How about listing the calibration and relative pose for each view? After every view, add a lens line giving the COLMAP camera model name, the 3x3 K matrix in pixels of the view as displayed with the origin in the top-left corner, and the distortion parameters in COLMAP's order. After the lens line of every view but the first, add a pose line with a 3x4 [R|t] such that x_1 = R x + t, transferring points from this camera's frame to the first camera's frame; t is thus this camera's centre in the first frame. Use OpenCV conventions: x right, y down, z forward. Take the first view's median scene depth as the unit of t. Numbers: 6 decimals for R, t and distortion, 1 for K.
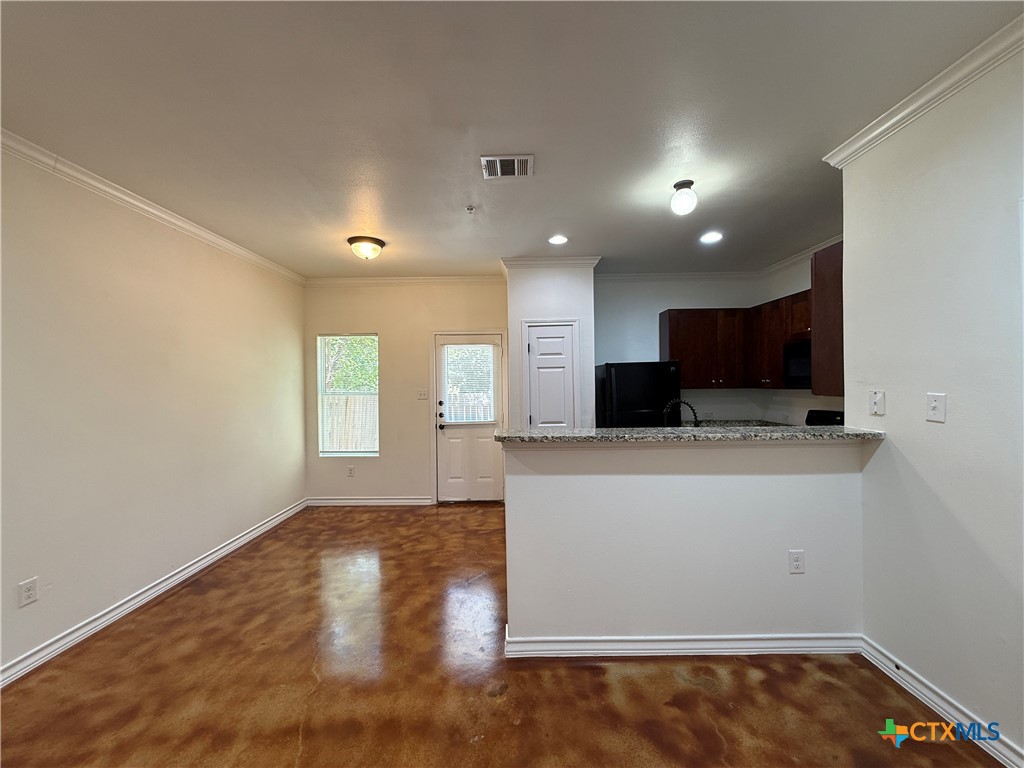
lens RADIAL K [[409.7, 0, 510.3], [0, 409.7, 385.6], [0, 0, 1]] dist [-0.000362, 0.000359]
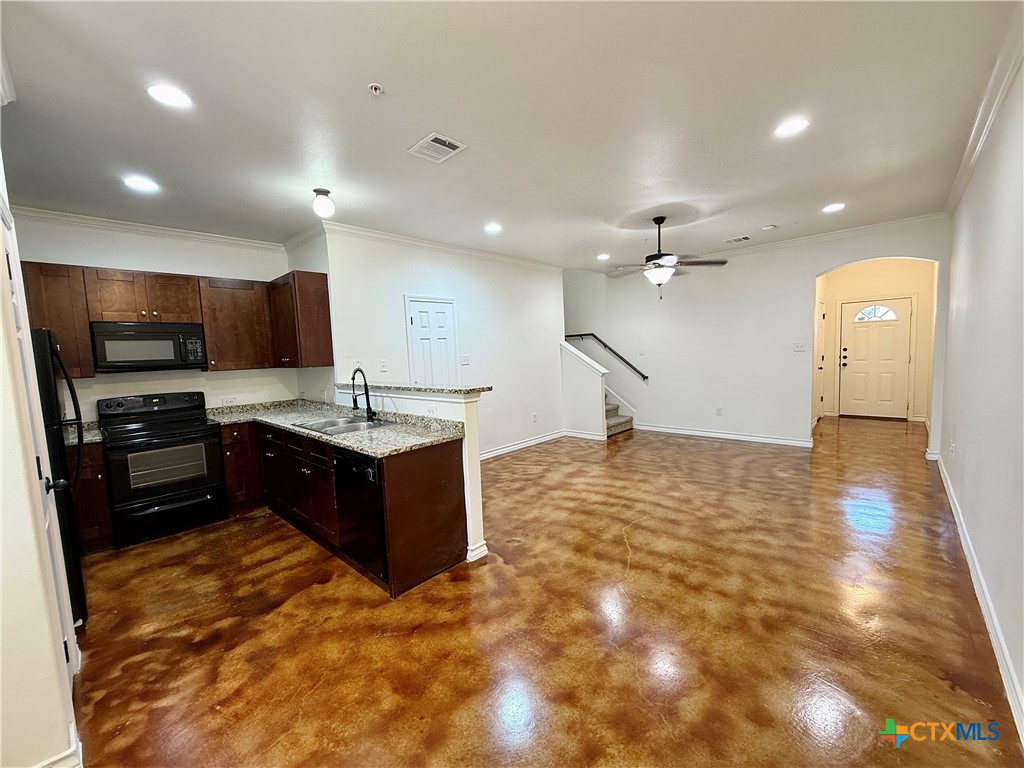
lens RADIAL K [[409.7, 0, 510.9], [0, 409.7, 384.0], [0, 0, 1]] dist [-0.000362, 0.000359]
pose [[-0.733886, -0.013666, 0.679135, -0.504221], [0.056685, 0.995078, 0.081279, 0.002513], [-0.676903, 0.098146, -0.729499, 0.971407]]
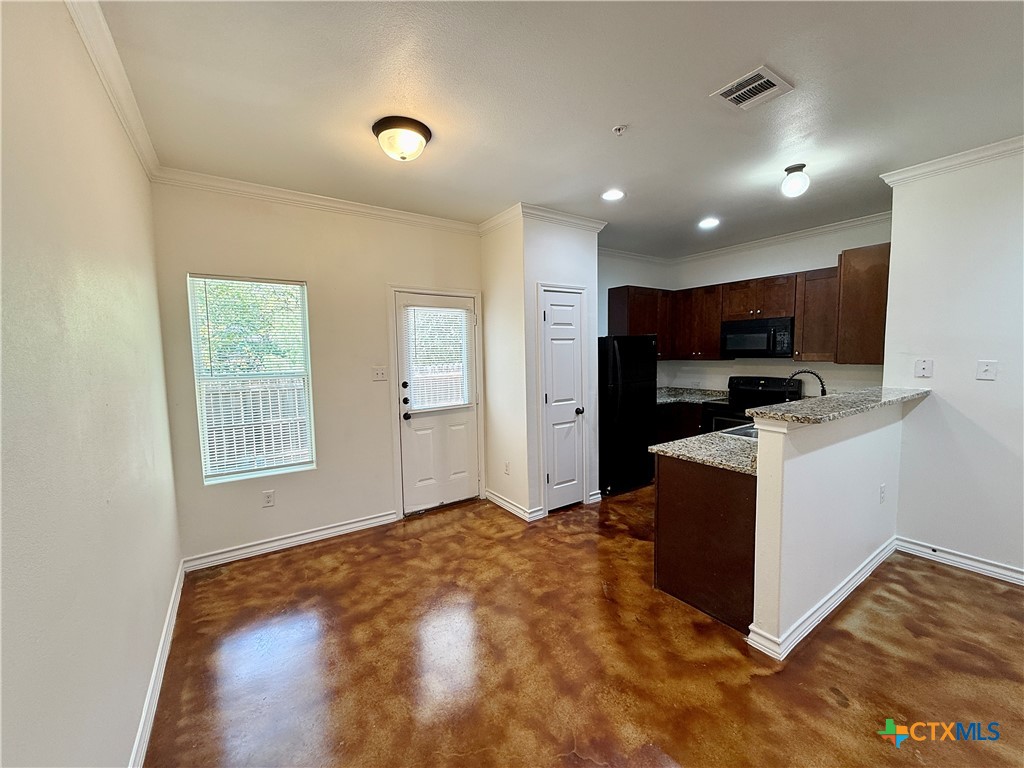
lens RADIAL K [[409.7, 0, 510.9], [0, 409.7, 386.1], [0, 0, 1]] dist [-0.000362, 0.000359]
pose [[0.822366, -0.046555, 0.567050, -0.507221], [0.011148, 0.997774, 0.065750, -0.002113], [-0.568849, -0.047749, 0.821055, 0.324718]]
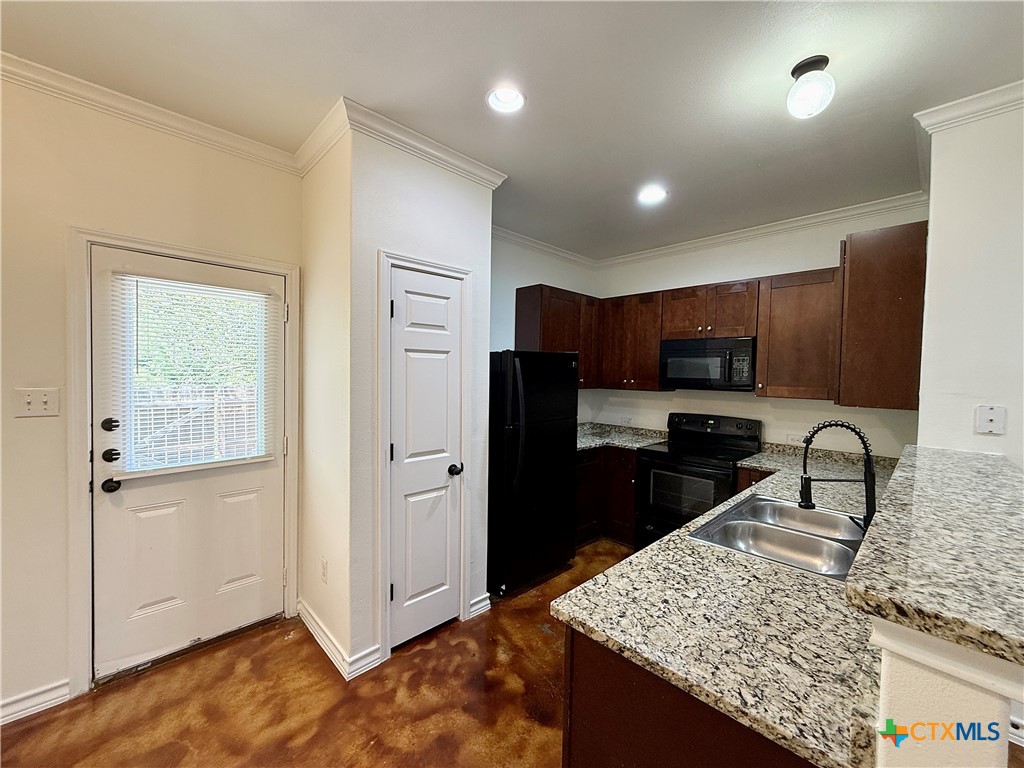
lens RADIAL K [[409.7, 0, 510.9], [0, 409.7, 385.5], [0, 0, 1]] dist [-0.000362, 0.000359]
pose [[0.712650, 0.007293, 0.701482, -0.199560], [-0.022852, 0.999657, 0.012823, -0.008430], [-0.701148, -0.025169, 0.712572, 0.540246]]
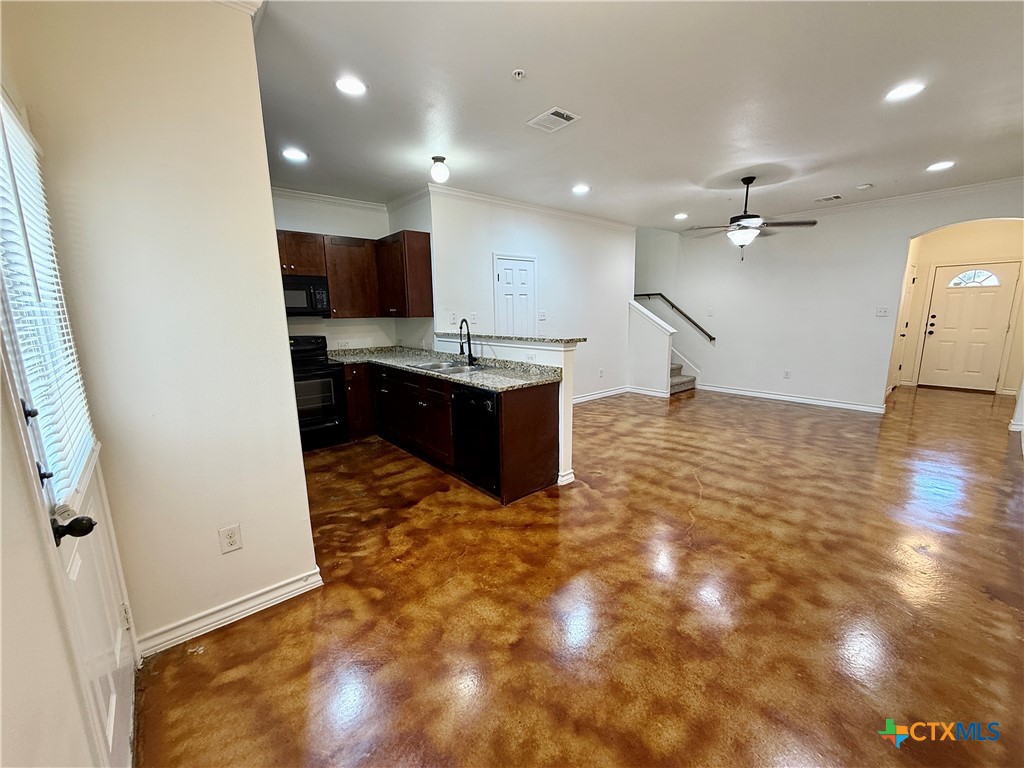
lens RADIAL K [[409.7, 0, 511.2], [0, 409.7, 383.6], [0, 0, 1]] dist [-0.000362, 0.000359]
pose [[-0.653404, -0.112574, 0.748592, -0.516164], [0.029950, 0.984262, 0.174157, 0.006123], [-0.756417, 0.136215, -0.639750, 1.113409]]
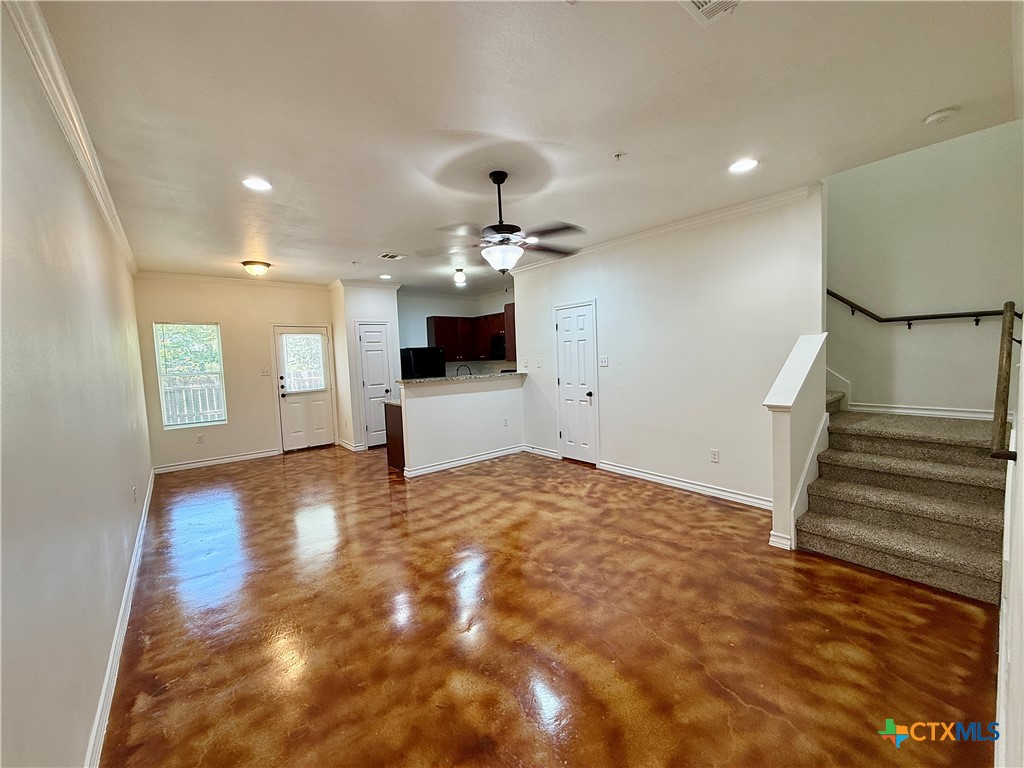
lens RADIAL K [[409.7, 0, 512.6], [0, 409.7, 386.1], [0, 0, 1]] dist [-0.000362, 0.000359]
pose [[0.764756, -0.062720, 0.641260, -0.527002], [0.030450, 0.997657, 0.061264, 0.012950], [-0.643600, -0.027325, 0.764874, -0.585876]]
